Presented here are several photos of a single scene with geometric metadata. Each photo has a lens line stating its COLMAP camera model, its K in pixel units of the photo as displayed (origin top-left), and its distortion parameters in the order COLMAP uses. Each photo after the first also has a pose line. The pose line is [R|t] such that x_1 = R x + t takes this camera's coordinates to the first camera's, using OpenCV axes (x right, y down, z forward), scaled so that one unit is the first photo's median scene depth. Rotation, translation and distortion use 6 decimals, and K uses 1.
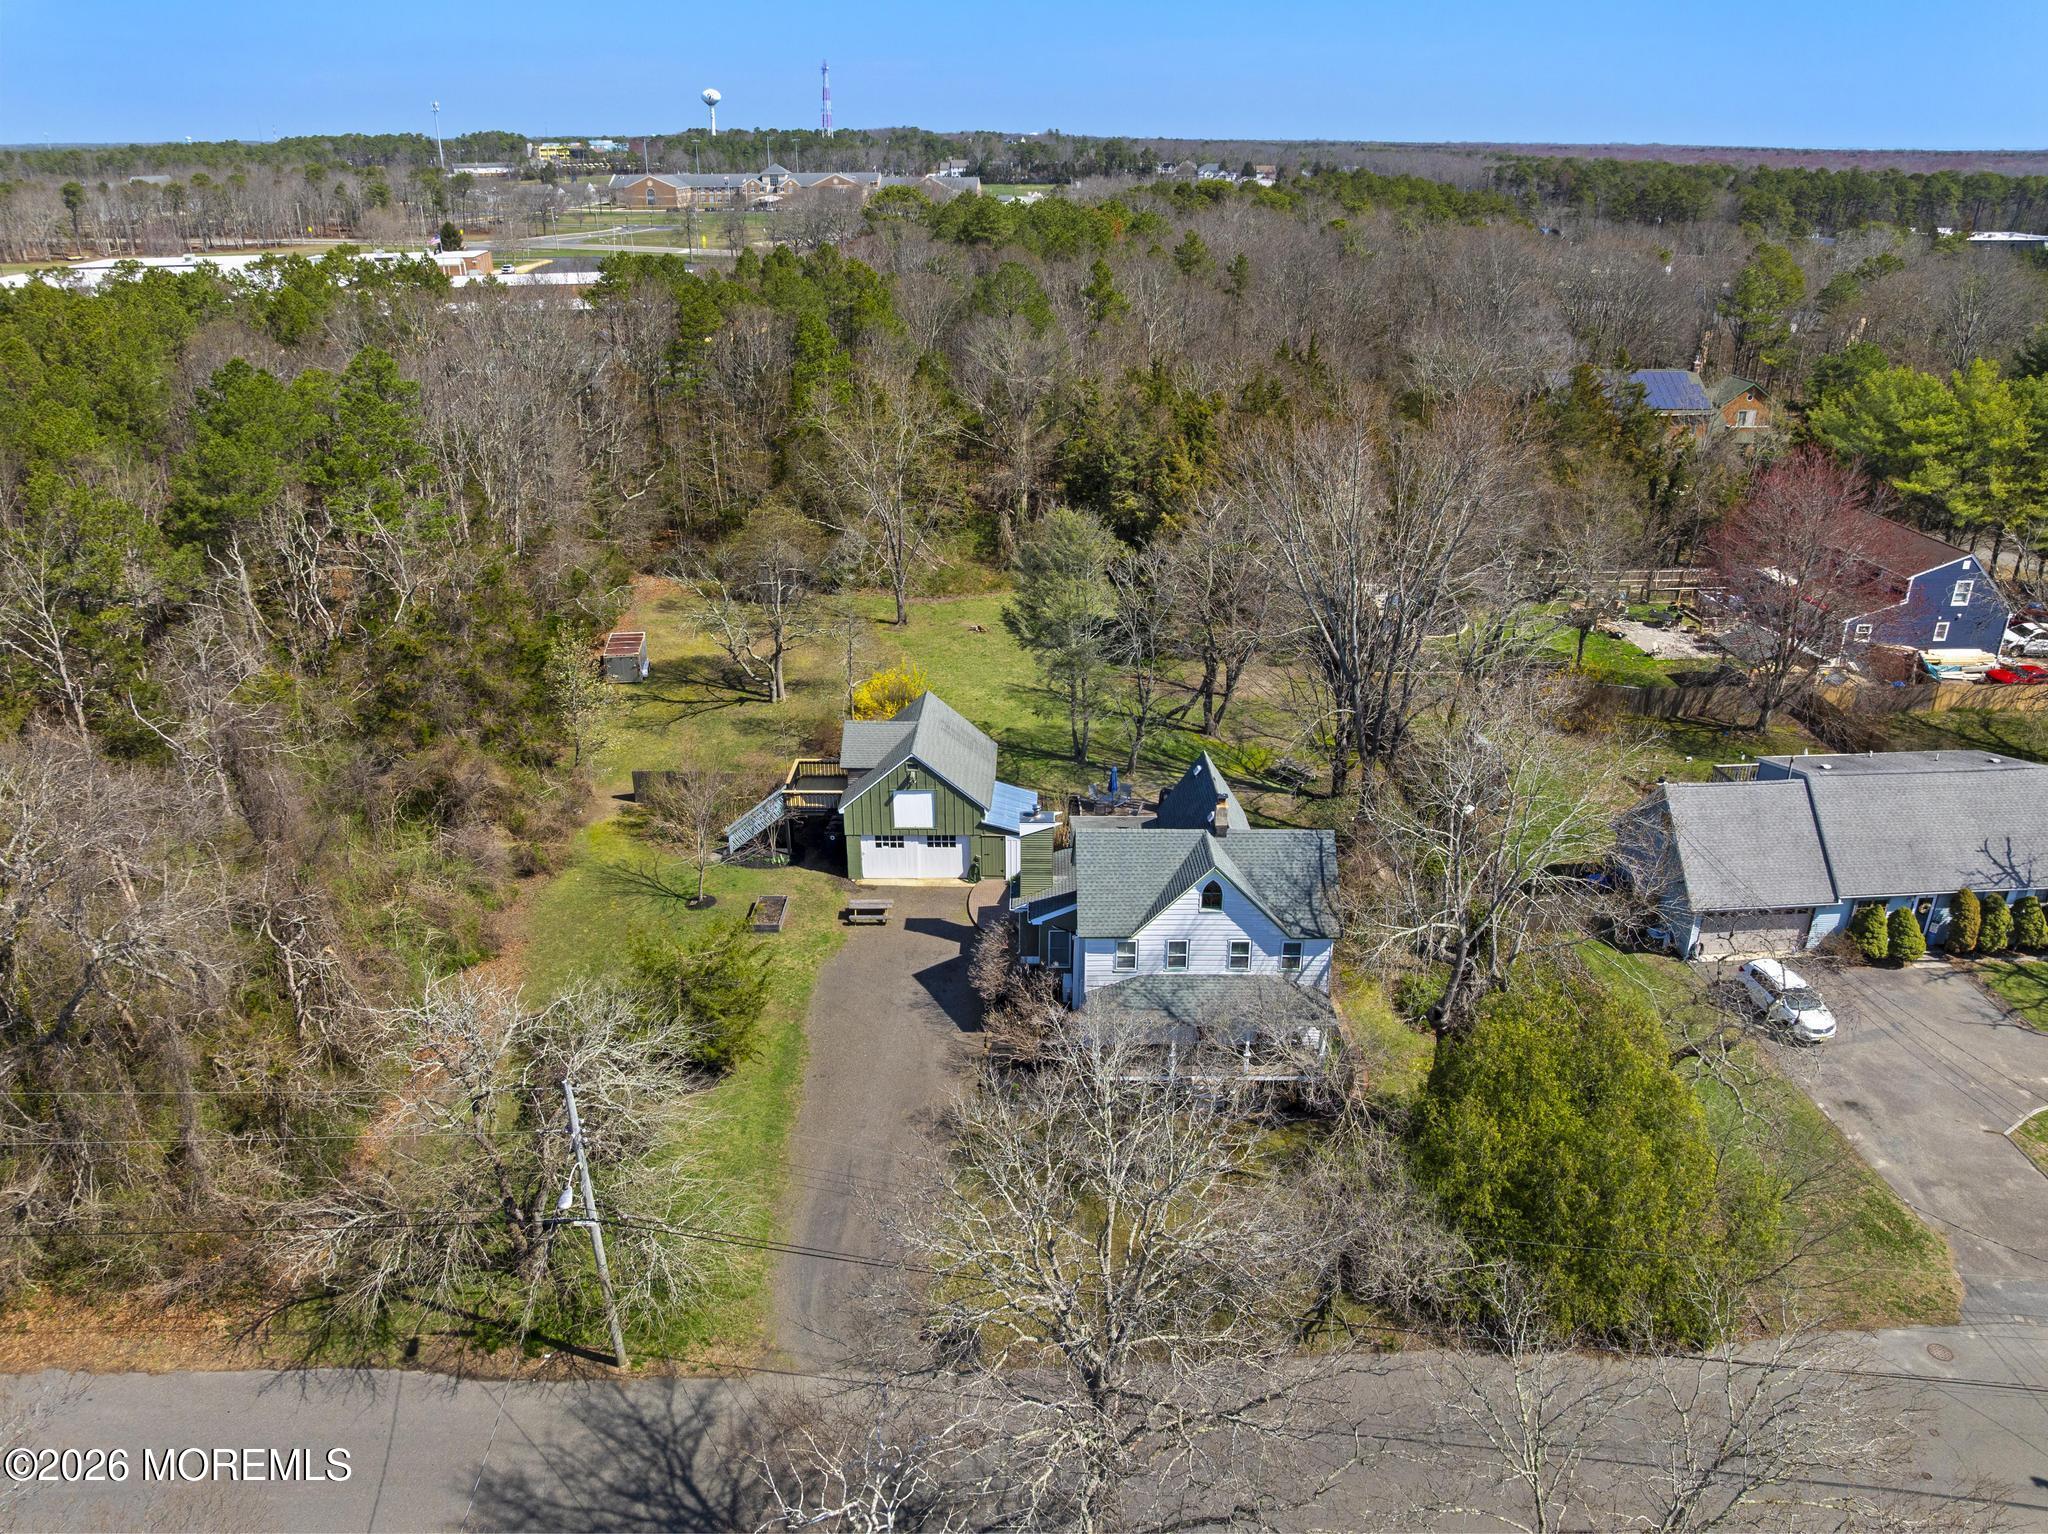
lens RADIAL K [[1435.0, 0, 1024.0], [0, 1435.0, 767.0], [0, 0, 1]] dist [-0.065344, 0.037347]
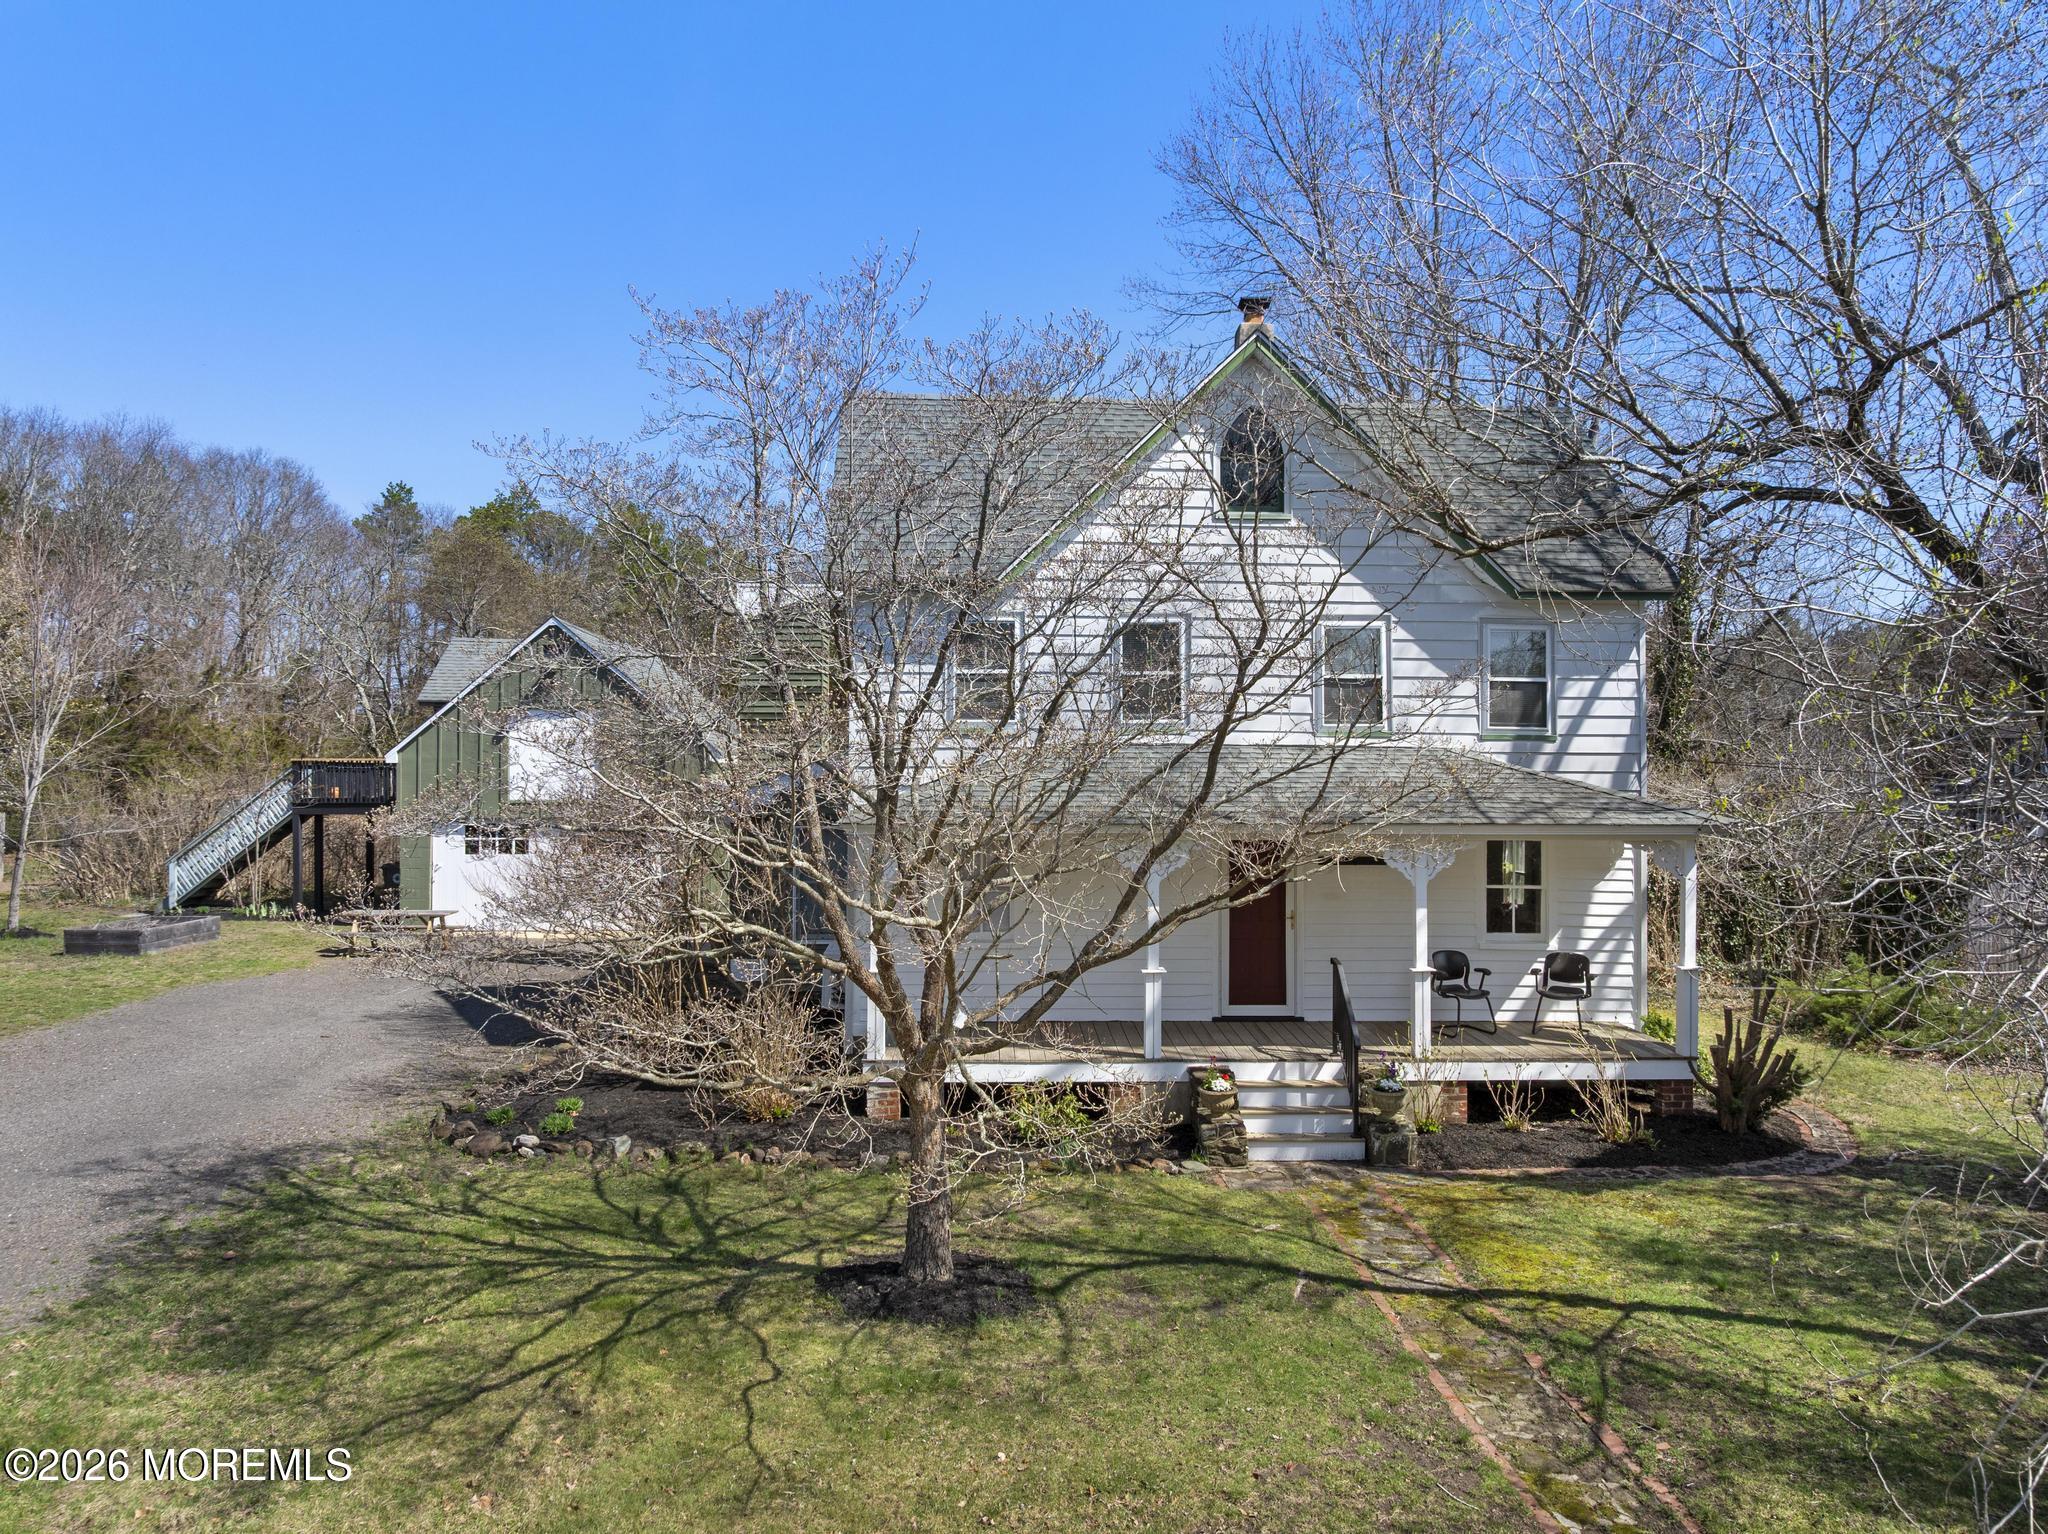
lens RADIAL K [[1444.9, 0, 1035.8], [0, 1444.9, 766.5], [0, 0, 1]] dist [-0.035758, -0.004604]
pose [[0.998989, 0.005386, 0.044636, 0.053988], [0.013697, 0.909141, -0.416262, 0.221482], [-0.042822, 0.416453, 0.908148, 0.580098]]
